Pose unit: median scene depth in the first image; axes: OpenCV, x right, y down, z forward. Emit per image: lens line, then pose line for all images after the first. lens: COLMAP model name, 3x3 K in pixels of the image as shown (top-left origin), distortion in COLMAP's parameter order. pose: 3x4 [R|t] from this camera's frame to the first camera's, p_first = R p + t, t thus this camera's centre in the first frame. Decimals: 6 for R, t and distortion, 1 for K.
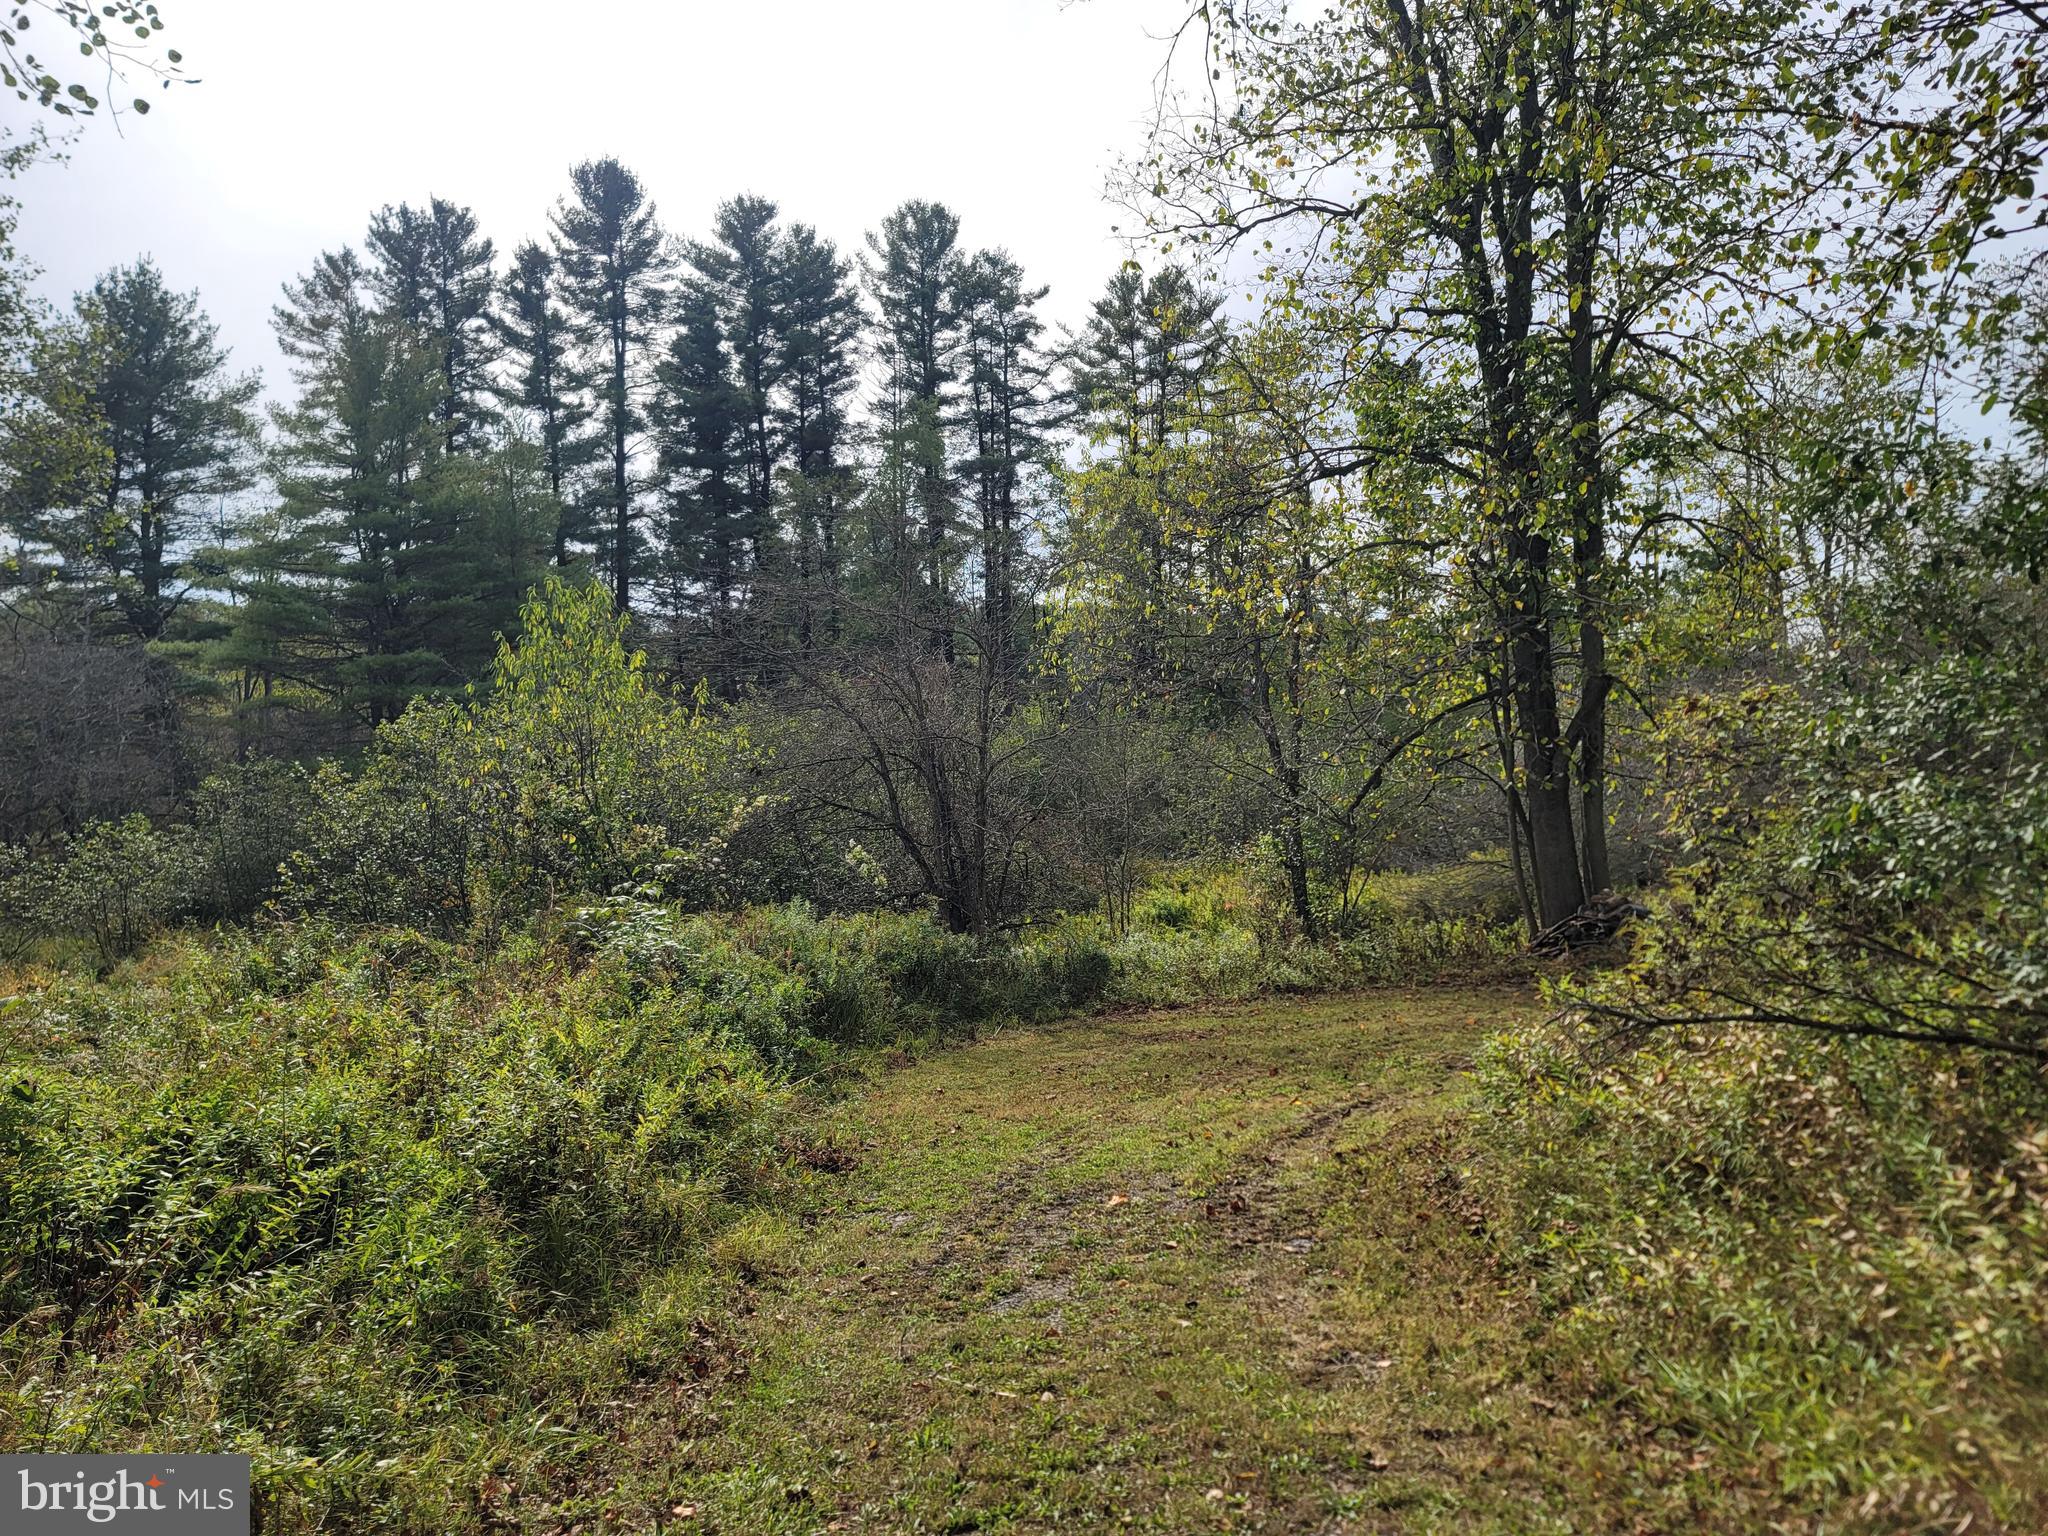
lens RADIAL K [[1481.4, 0, 1043.1], [0, 1481.4, 763.0], [0, 0, 1]] dist [0.075218, -0.064190]
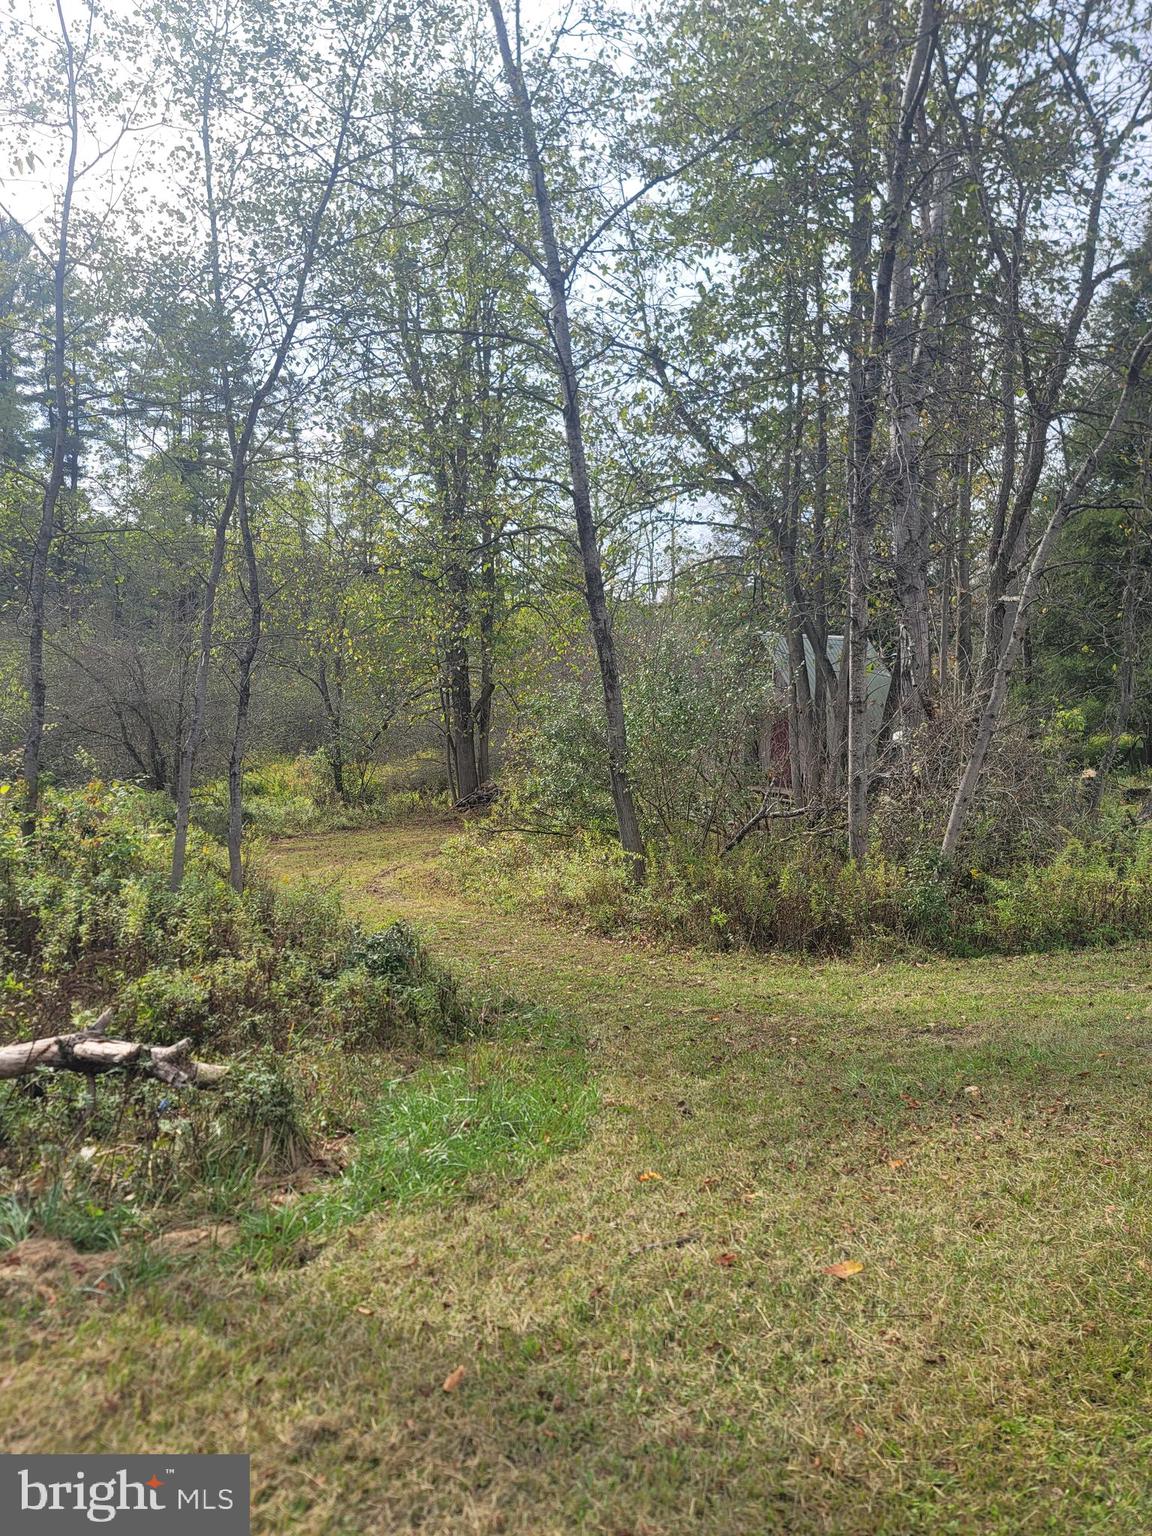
lens RADIAL K [[1111.0, 0, 577.0], [0, 1111.0, 769.5], [0, 0, 1]] dist [0.075218, -0.064190]
pose [[0.906508, 0.011381, 0.422034, -0.156966], [-0.051389, 0.995178, 0.083545, -0.060914], [-0.419048, -0.097422, 0.902722, -0.426680]]
